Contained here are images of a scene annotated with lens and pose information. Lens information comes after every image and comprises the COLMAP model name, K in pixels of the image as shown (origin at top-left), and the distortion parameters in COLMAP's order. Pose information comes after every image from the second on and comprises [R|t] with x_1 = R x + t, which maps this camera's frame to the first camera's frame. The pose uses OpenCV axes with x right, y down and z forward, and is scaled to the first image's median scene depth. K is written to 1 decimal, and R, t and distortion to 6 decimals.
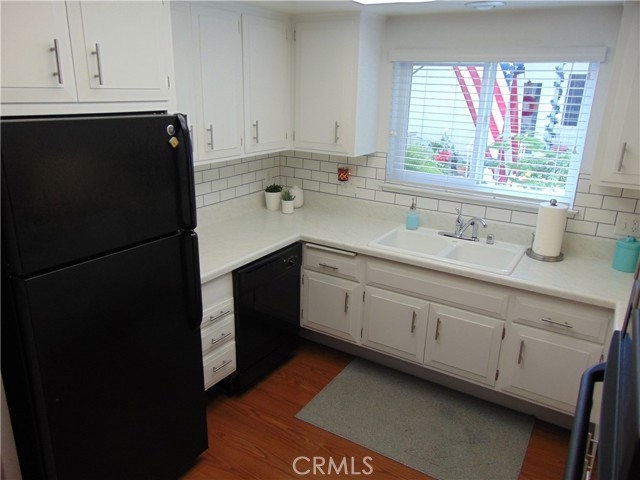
lens RADIAL K [[484.9, 0, 316.7], [0, 484.9, 239.1], [0, 0, 1]] dist [0.010269, 0.021084]
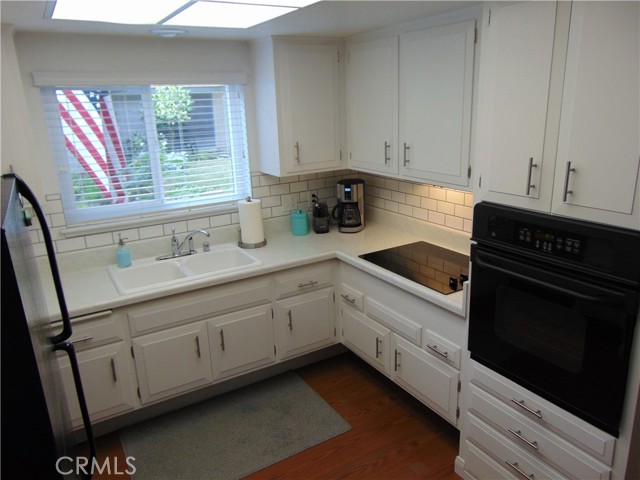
lens RADIAL K [[484.9, 0, 317.0], [0, 484.9, 242.5], [0, 0, 1]] dist [0.010269, 0.021084]
pose [[0.463911, -0.292711, 0.836126, -0.434388], [0.322412, 0.934894, 0.148402, -0.091466], [-0.825129, 0.200732, 0.528081, 0.232032]]
